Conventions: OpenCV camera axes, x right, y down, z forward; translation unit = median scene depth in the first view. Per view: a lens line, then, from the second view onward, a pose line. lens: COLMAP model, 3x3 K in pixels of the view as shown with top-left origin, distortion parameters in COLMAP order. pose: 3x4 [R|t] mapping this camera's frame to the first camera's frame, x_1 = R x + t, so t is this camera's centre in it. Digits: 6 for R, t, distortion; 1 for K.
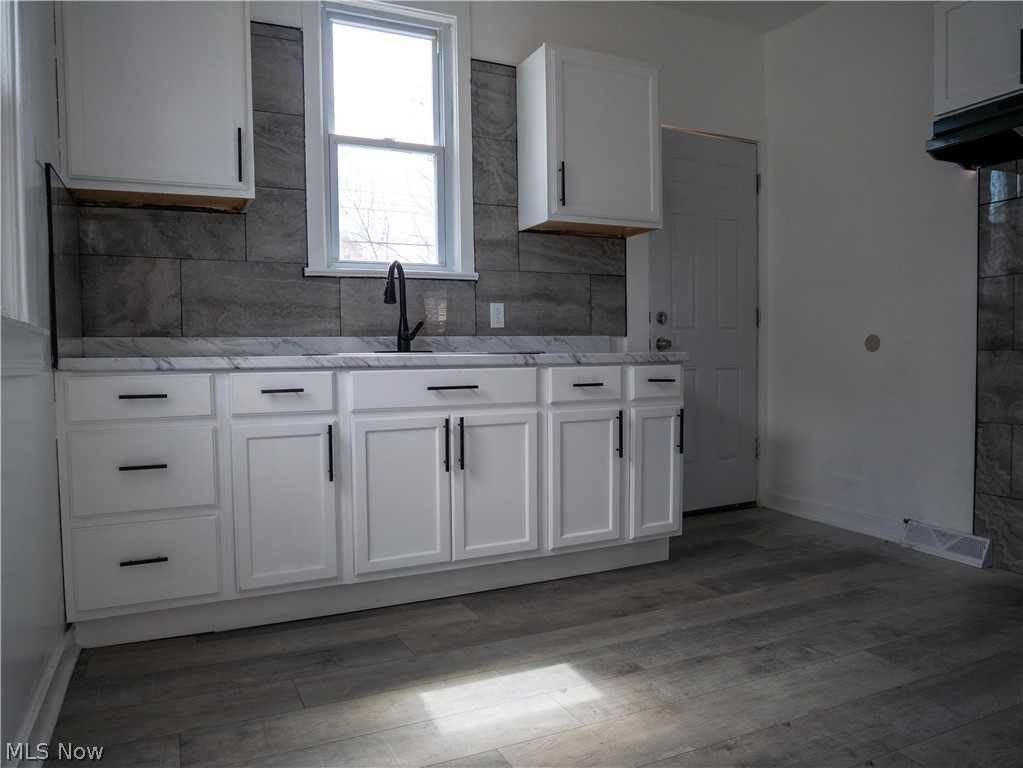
lens RADIAL K [[730.1, 0, 511.5], [0, 730.1, 384.0], [0, 0, 1]] dist [-0.047178, 0.021750]
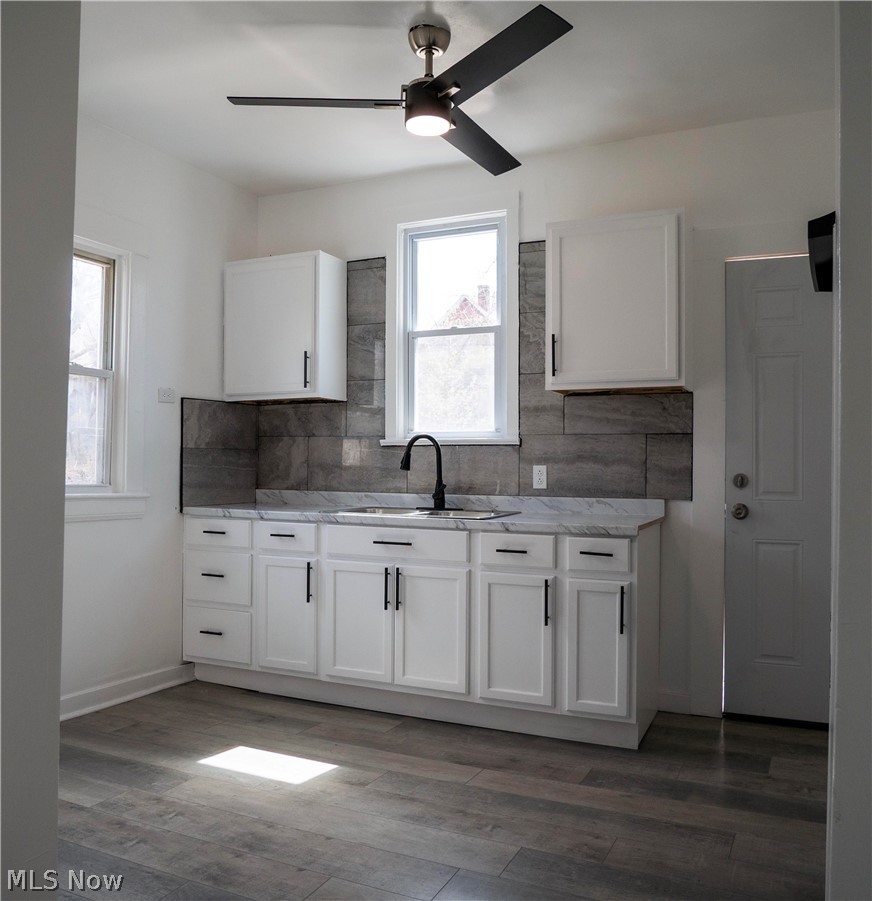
lens RADIAL K [[892.1, 0, 436.0], [0, 892.1, 450.5], [0, 0, 1]] dist [-0.034556, 0.007567]
pose [[0.620066, 0.009307, -0.784495, 1.071077], [-0.049905, 0.998373, -0.027600, -0.106075], [0.782961, 0.056265, 0.619521, 0.095163]]
